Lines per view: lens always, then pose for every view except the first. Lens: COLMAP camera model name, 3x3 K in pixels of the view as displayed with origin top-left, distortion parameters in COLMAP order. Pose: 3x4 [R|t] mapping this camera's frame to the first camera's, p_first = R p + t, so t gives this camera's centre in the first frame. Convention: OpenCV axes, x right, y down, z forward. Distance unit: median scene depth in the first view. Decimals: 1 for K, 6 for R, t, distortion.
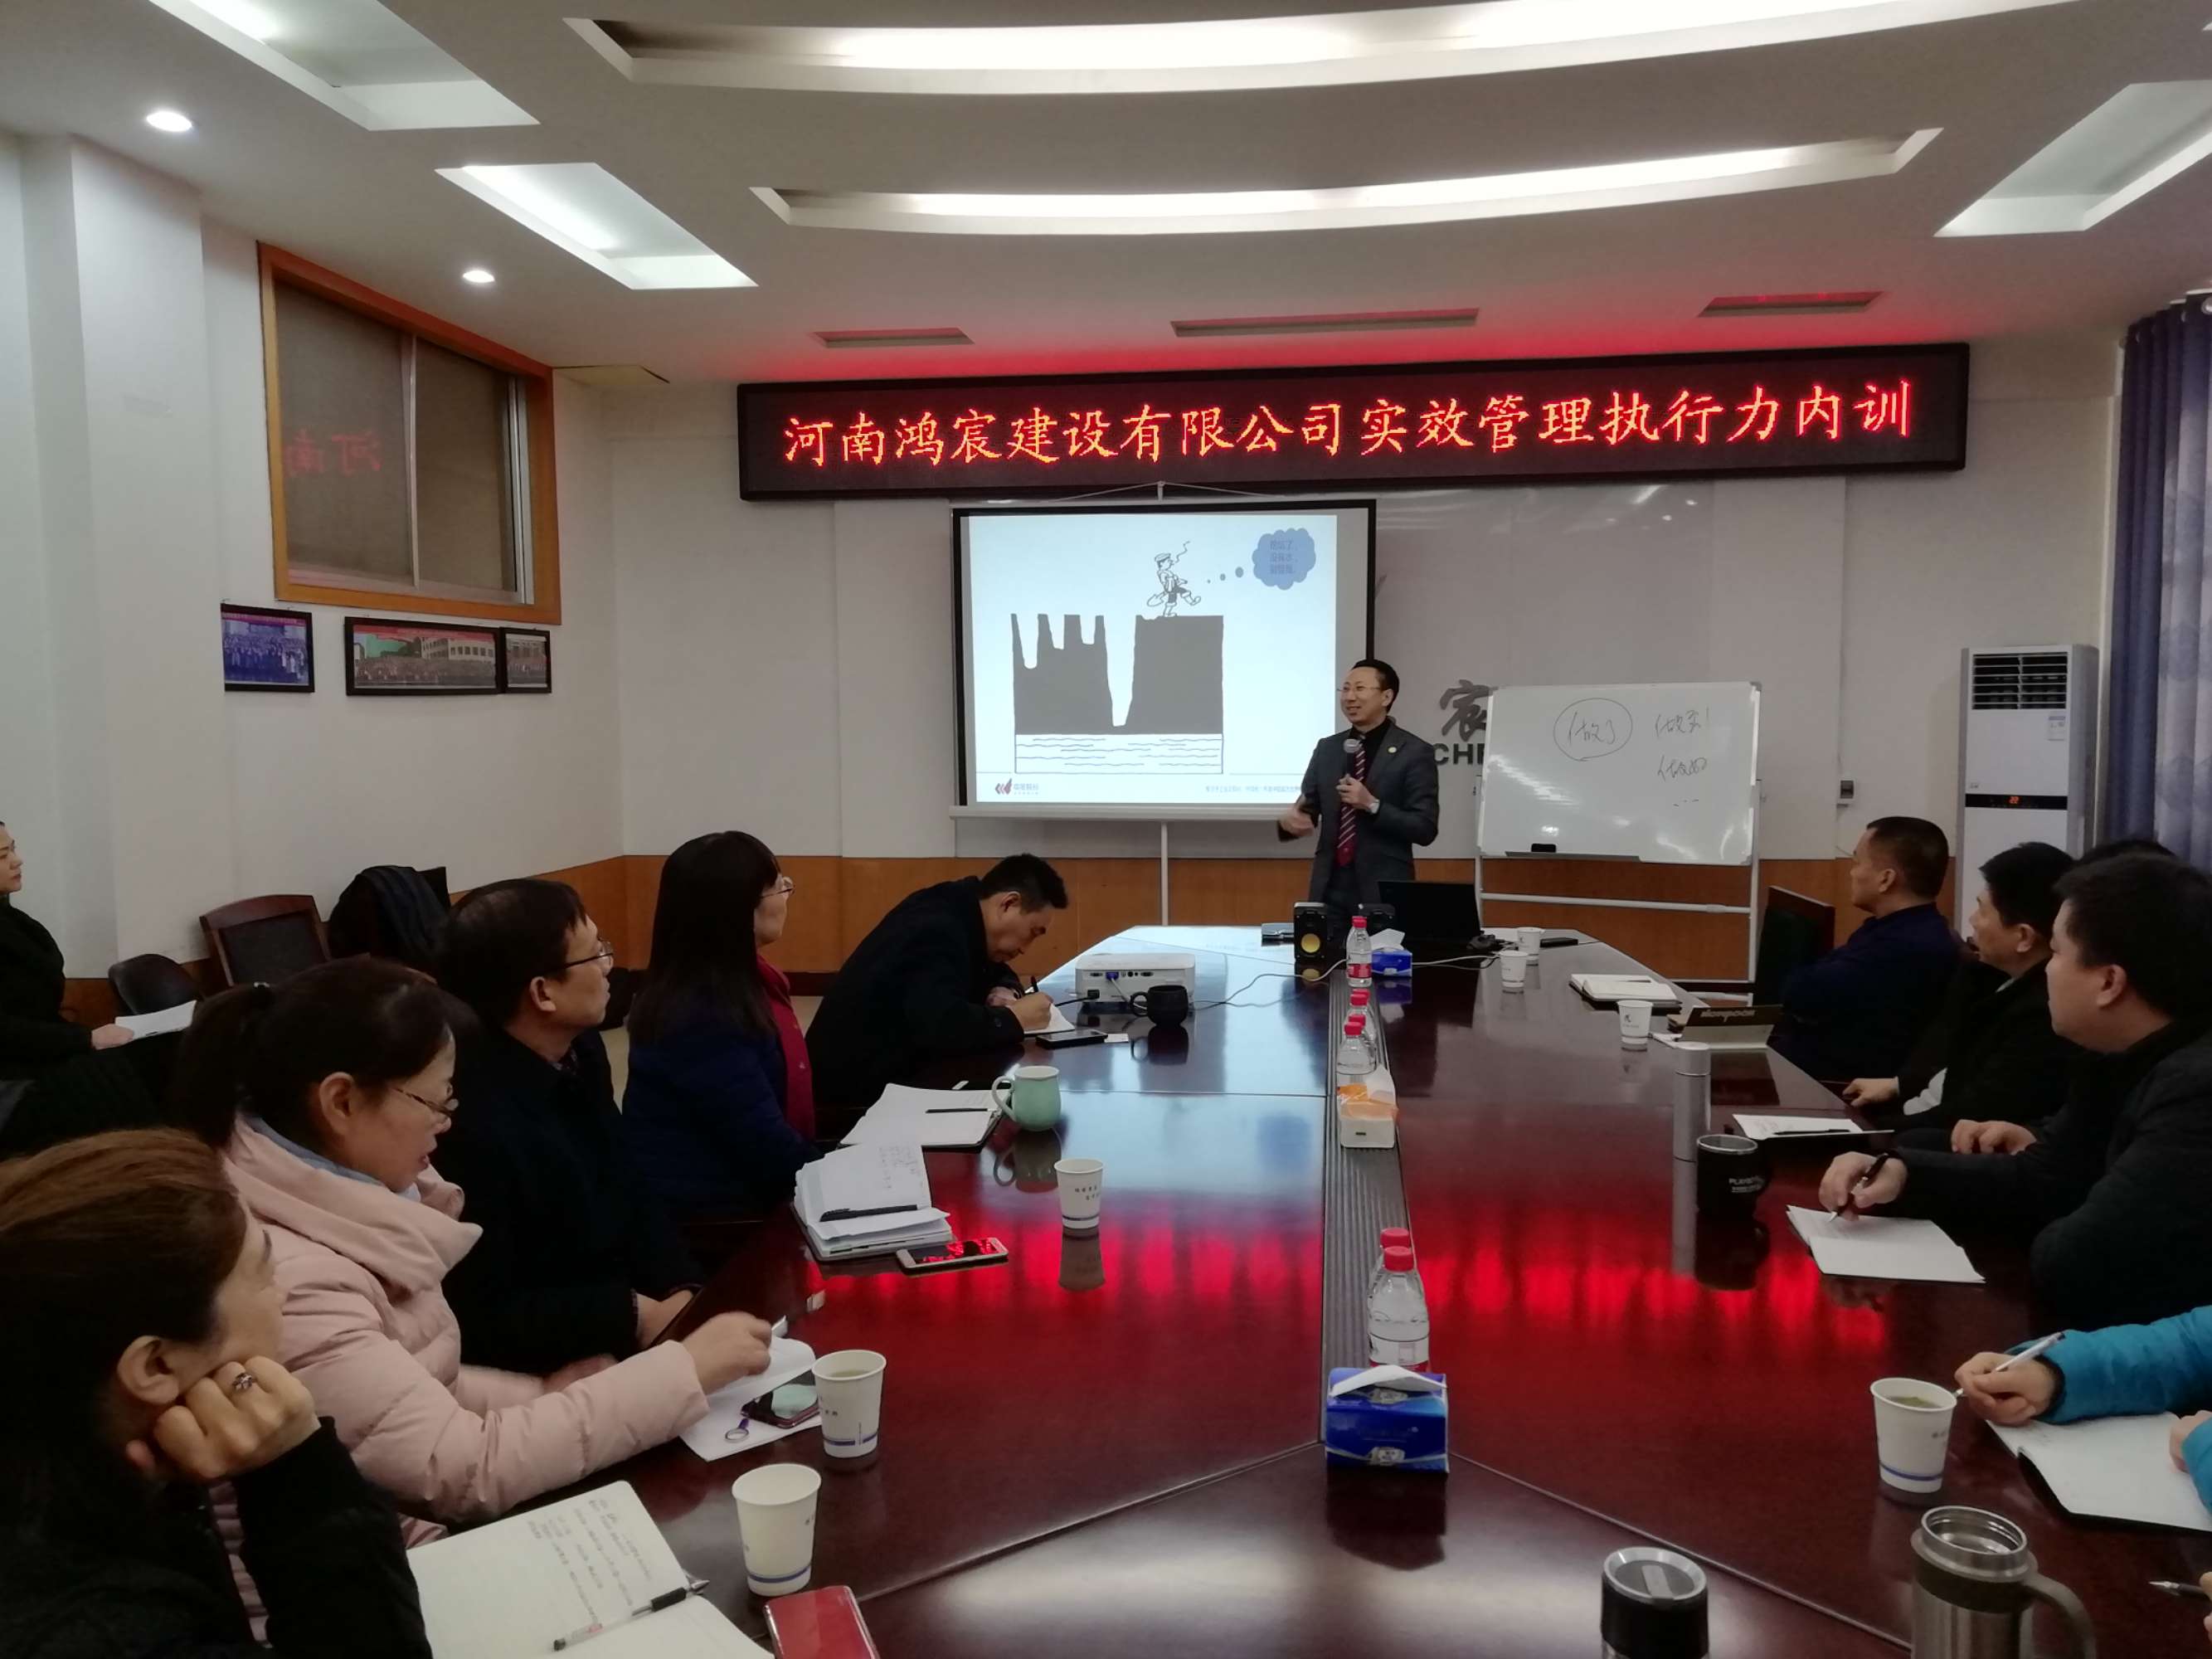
lens RADIAL K [[1620.8, 0, 1116.1], [0, 1620.8, 850.3], [0, 0, 1]] dist [0.018179, -0.025279]
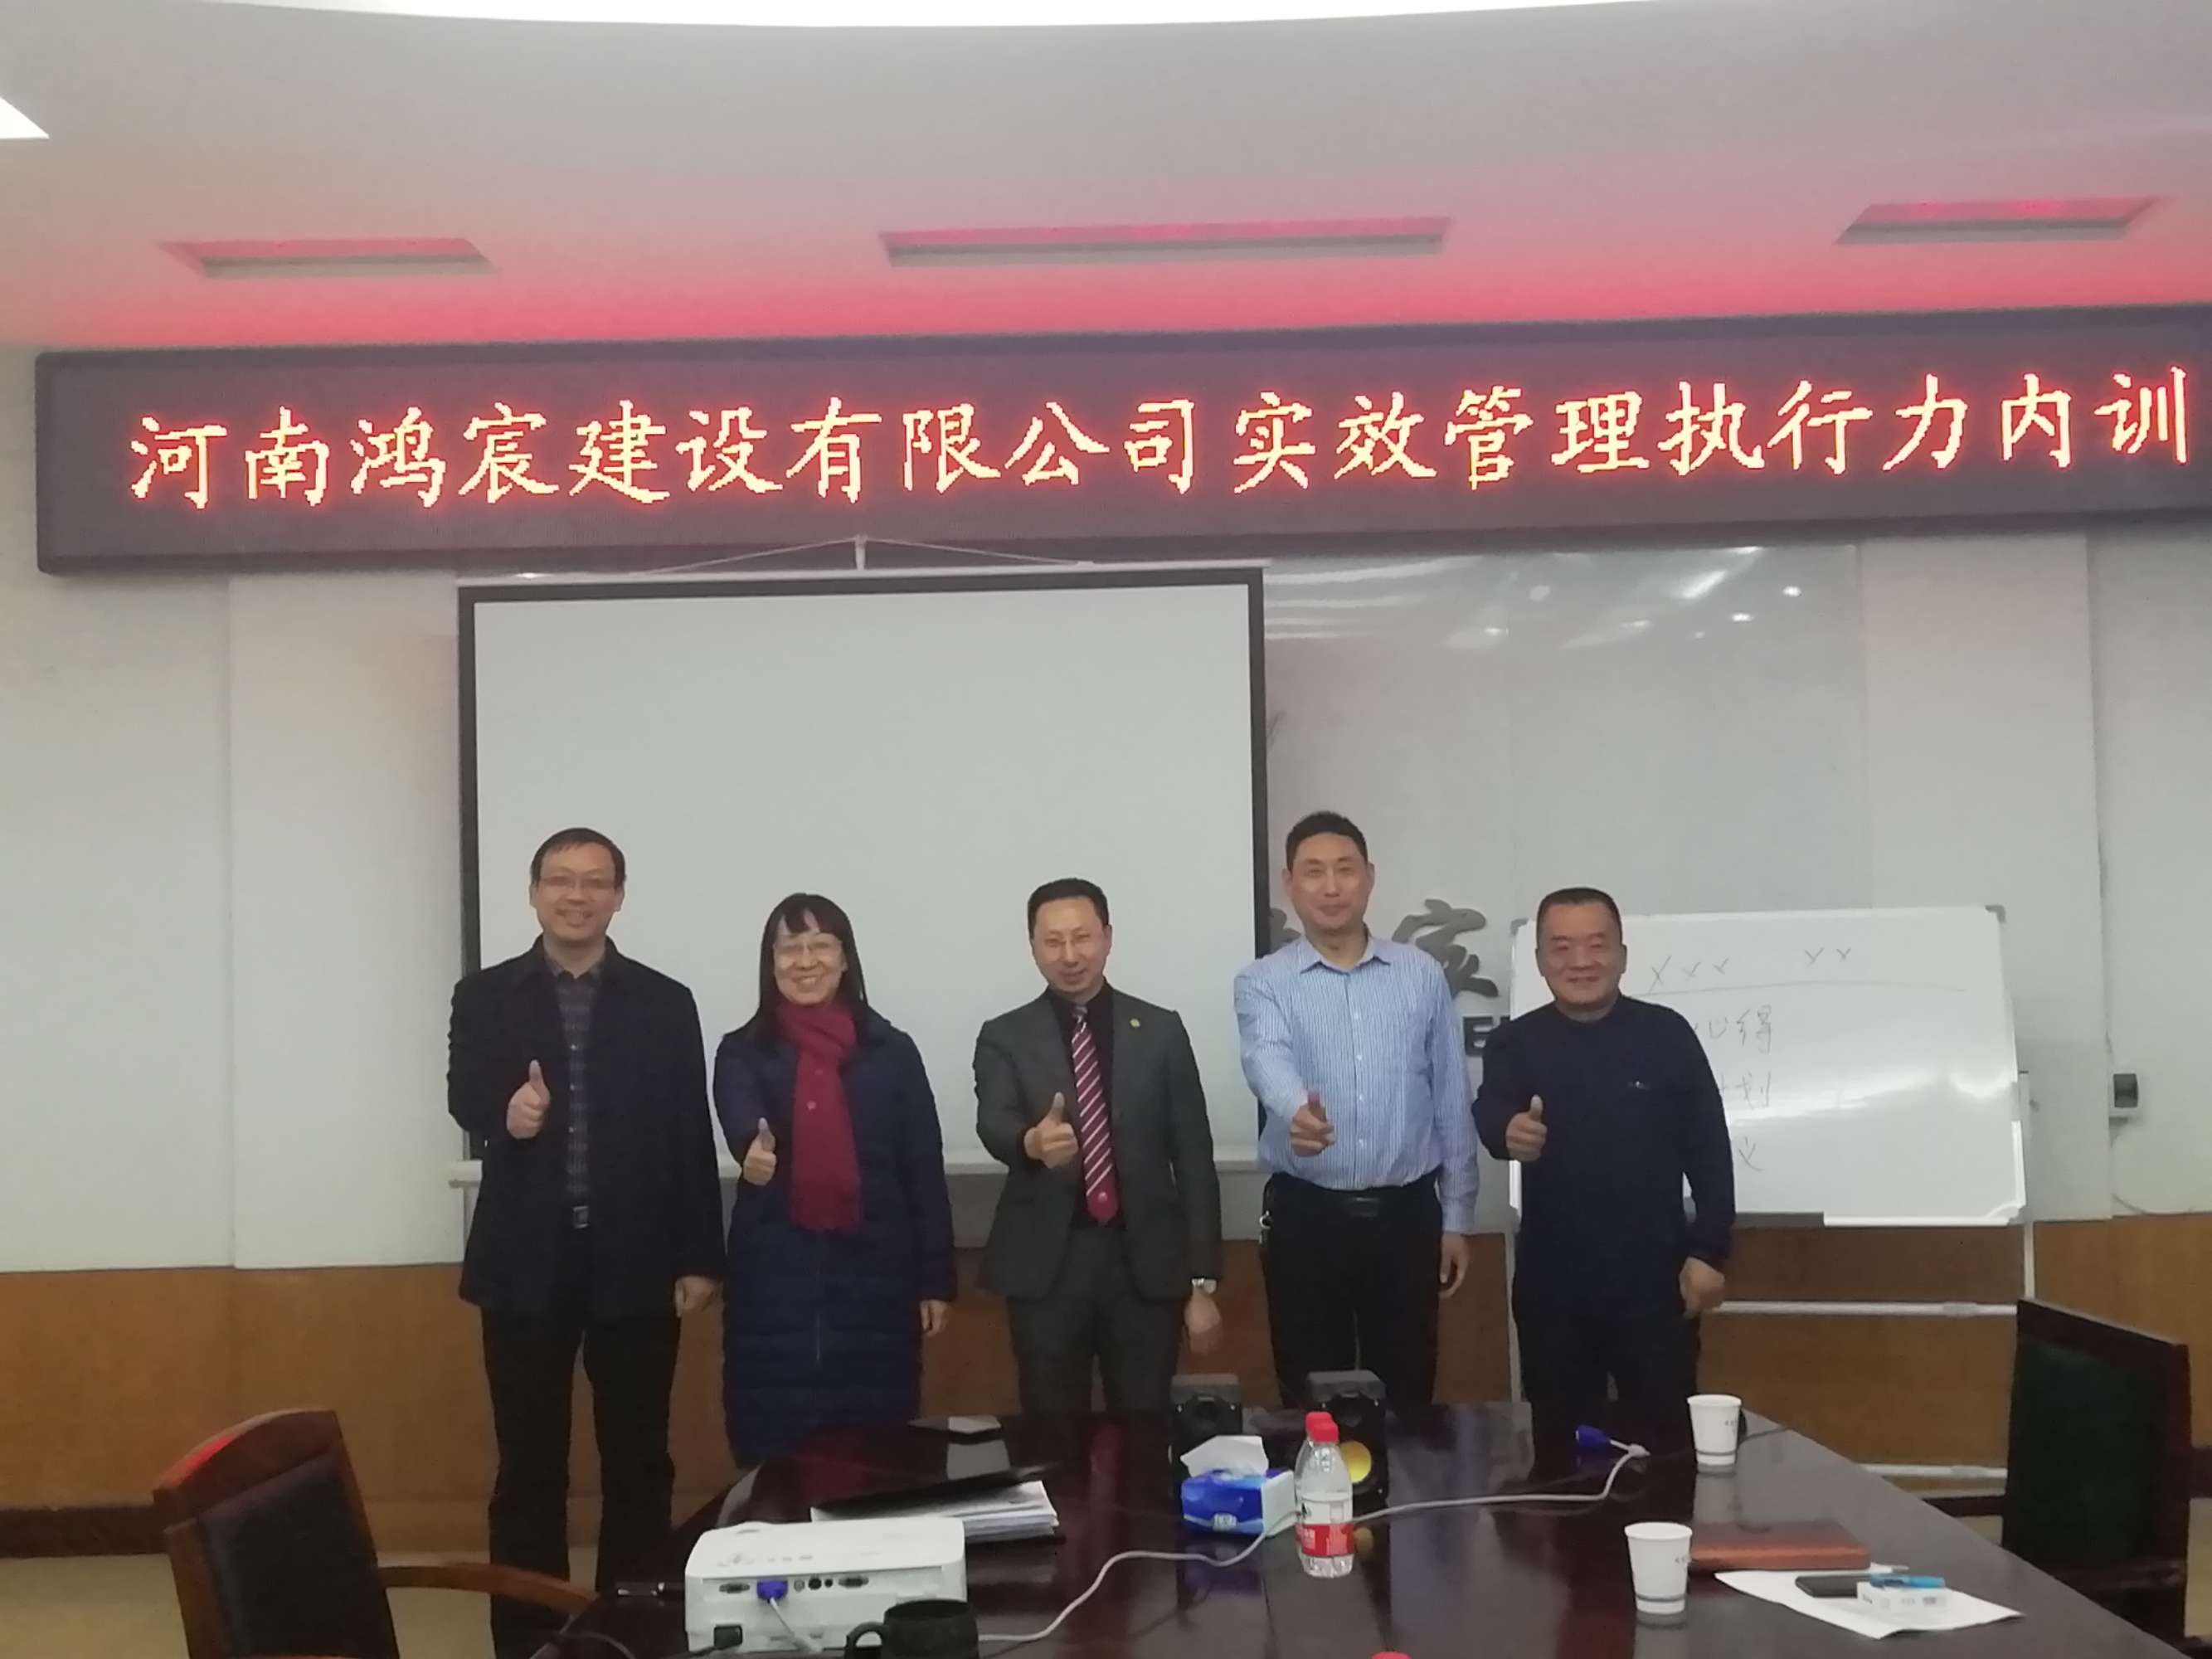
lens RADIAL K [[2681.1, 0, 1151.3], [0, 2681.1, 861.4], [0, 0, 1]] dist [0.033010, 0.000000]
pose [[0.990957, -0.011787, 0.133659, 0.002113], [0.028092, 0.992283, -0.120771, -0.013533], [-0.131204, 0.123434, 0.983641, 0.138827]]
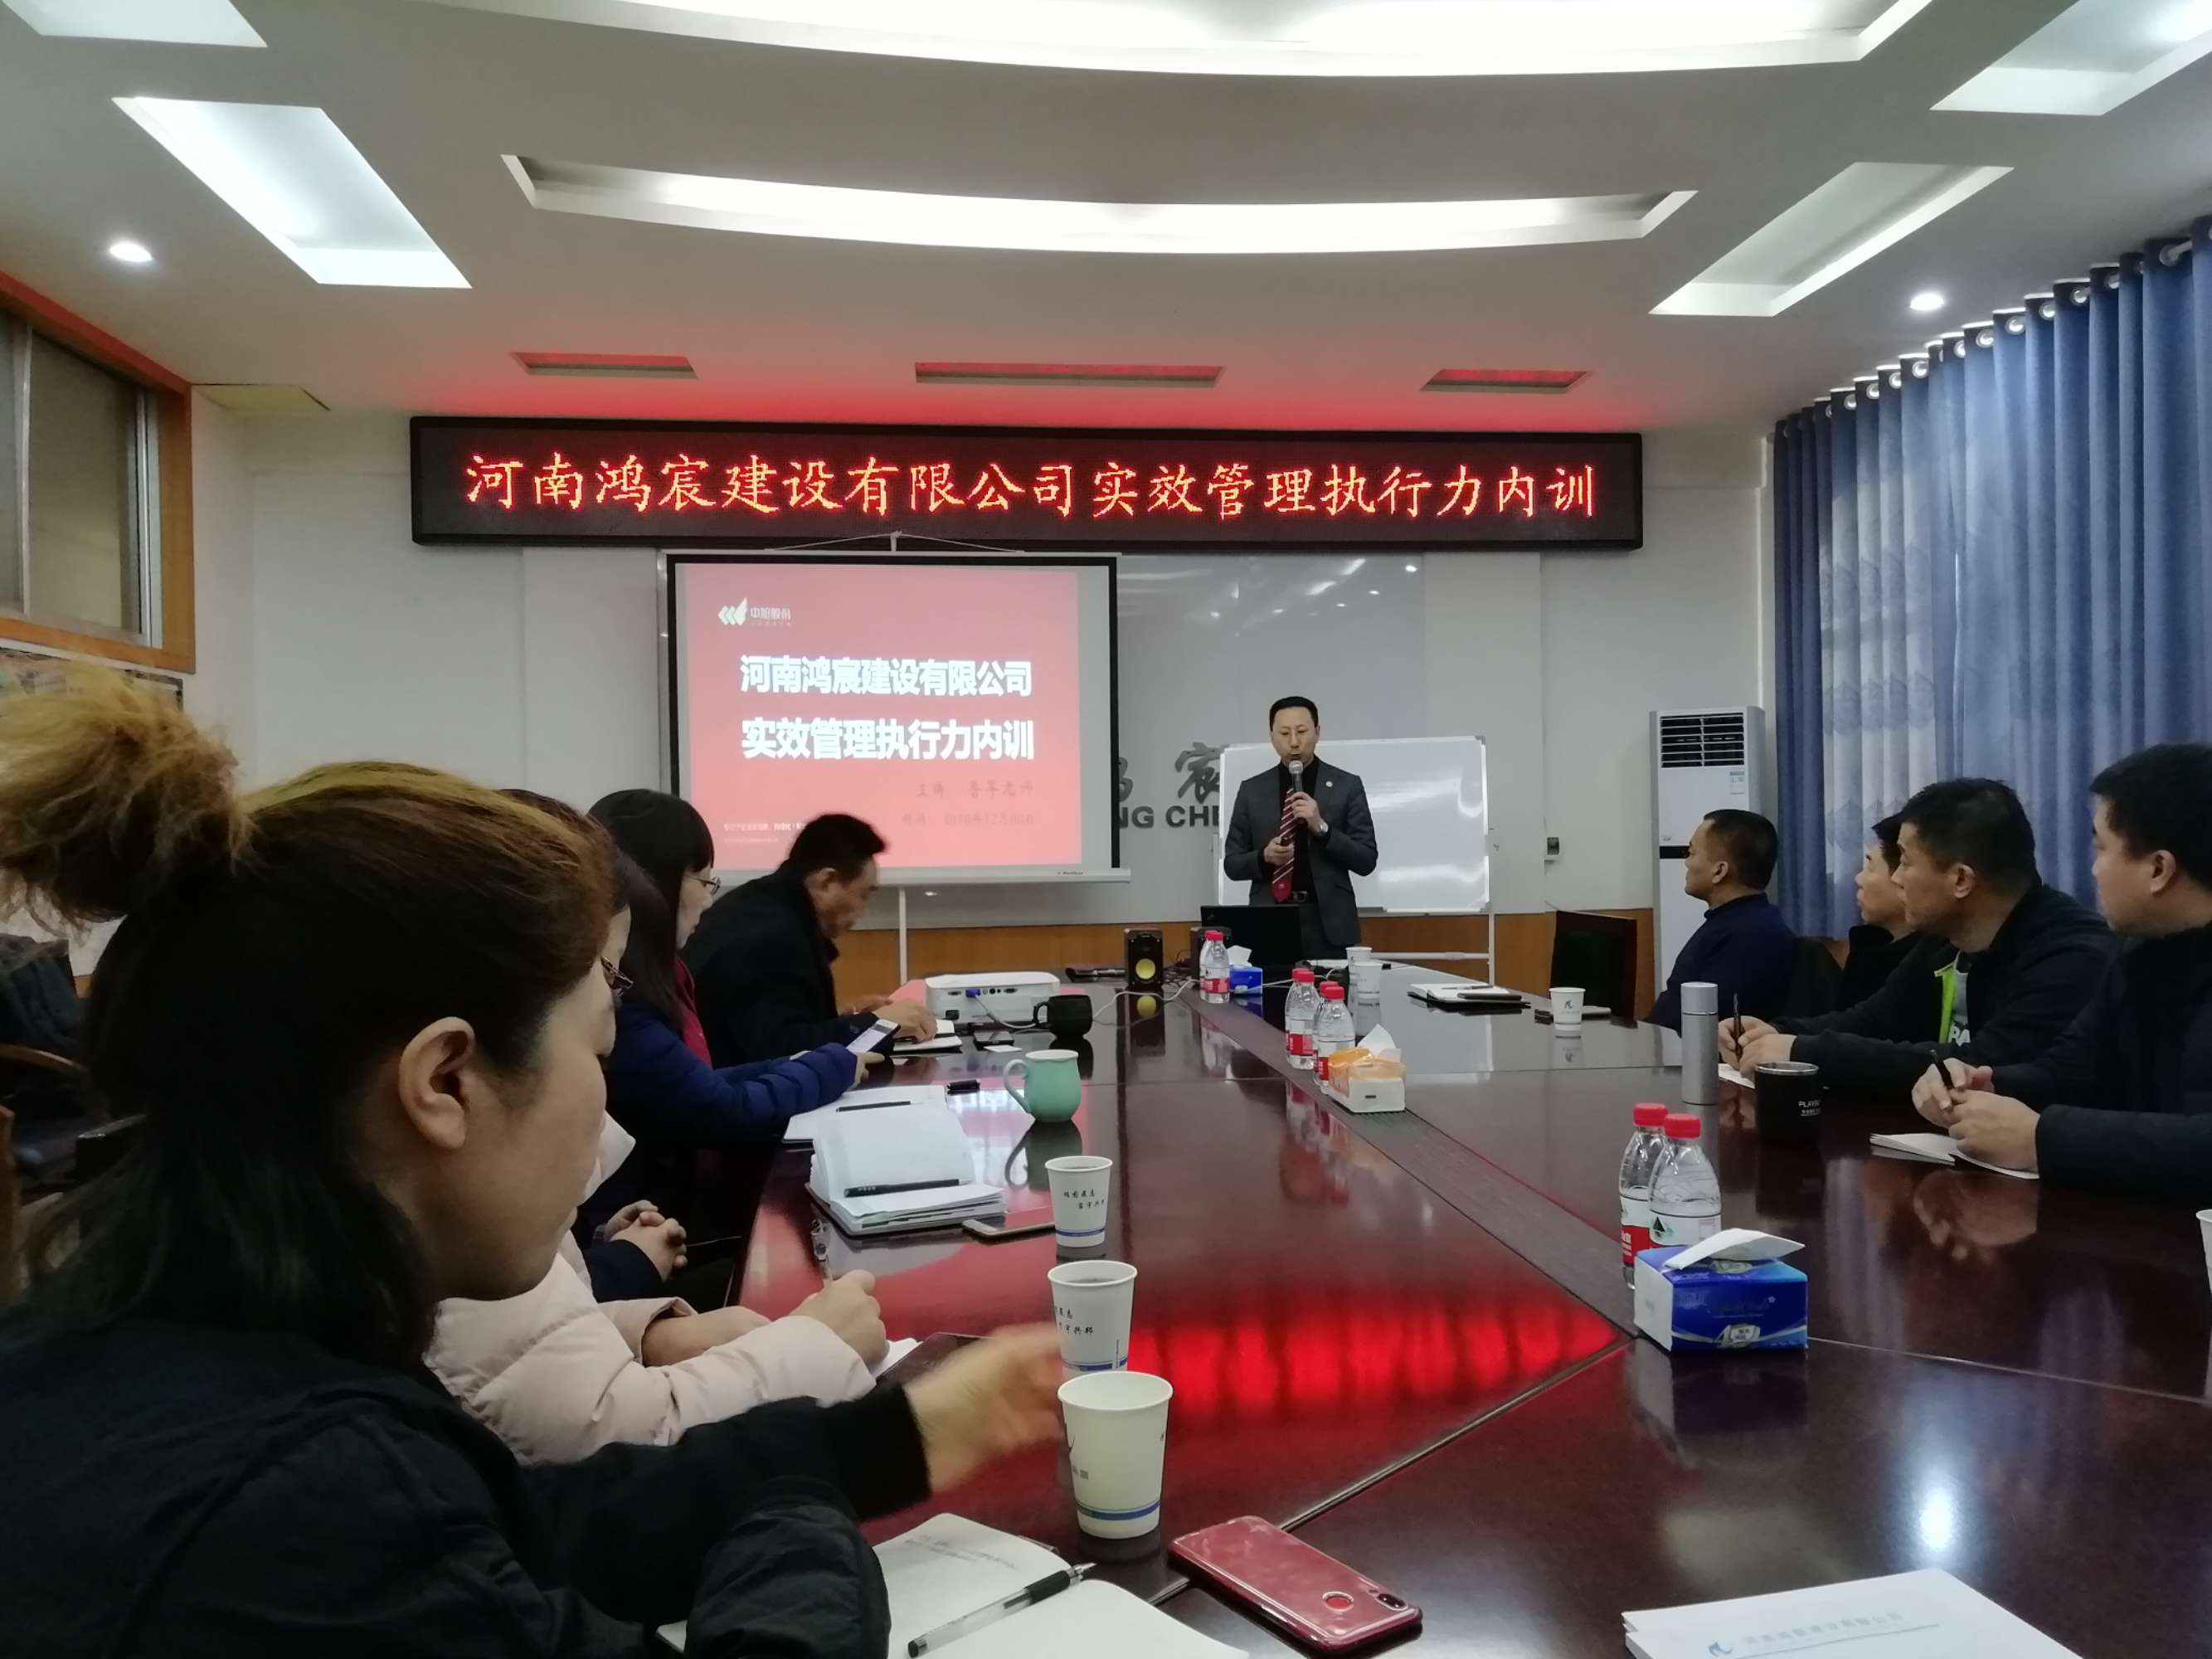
lens RADIAL K [[1620.8, 0, 1131.3], [0, 1620.8, 870.6], [0, 0, 1]] dist [0.018179, -0.025279]
pose [[0.969721, -0.014005, 0.243813, -0.073085], [0.030035, 0.997615, -0.062152, 0.035877], [-0.242361, 0.067593, 0.967829, 0.048270]]
